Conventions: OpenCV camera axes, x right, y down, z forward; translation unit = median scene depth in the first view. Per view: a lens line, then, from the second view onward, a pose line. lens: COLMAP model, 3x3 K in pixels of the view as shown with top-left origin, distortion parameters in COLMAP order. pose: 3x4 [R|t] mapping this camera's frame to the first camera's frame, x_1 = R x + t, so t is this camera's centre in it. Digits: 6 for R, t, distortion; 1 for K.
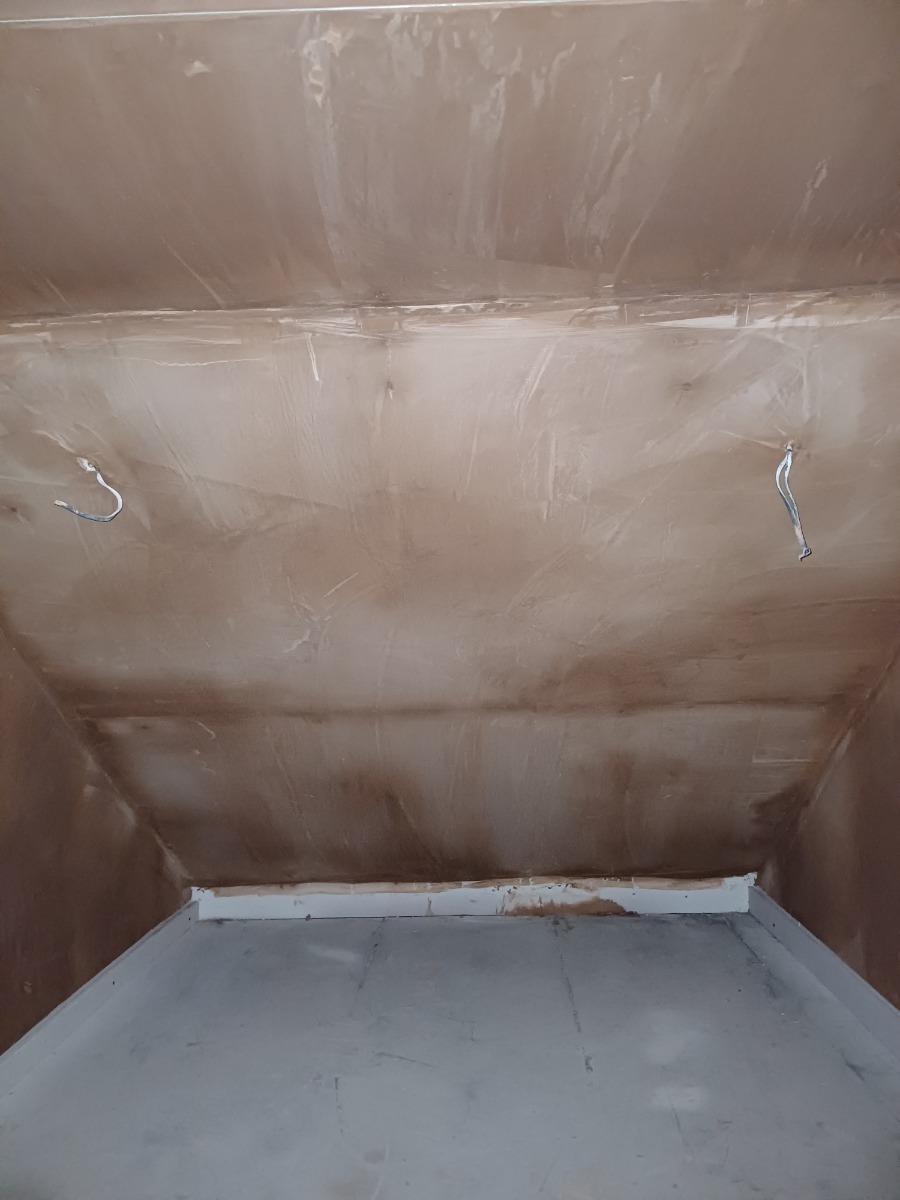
lens RADIAL K [[854.8, 0, 450.0], [0, 854.8, 600.0], [0, 0, 1]] dist [-0.002054, 0.000399]
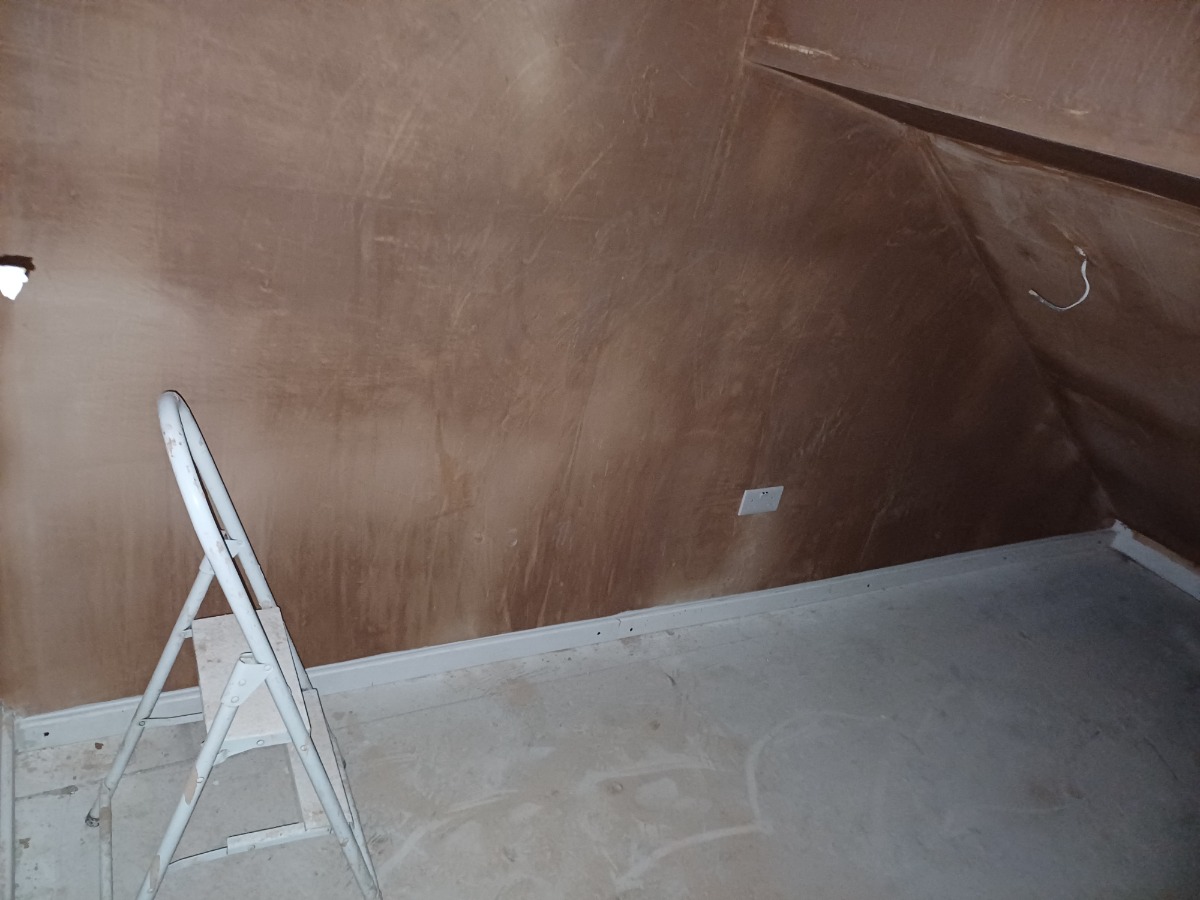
lens RADIAL K [[854.8, 0, 600.0], [0, 854.8, 450.0], [0, 0, 1]] dist [-0.002054, 0.000399]
pose [[0.486986, 0.493885, -0.720362, 0.163316], [-0.146139, 0.859219, 0.490292, -0.240450], [0.861097, -0.133492, 0.490604, -0.156955]]
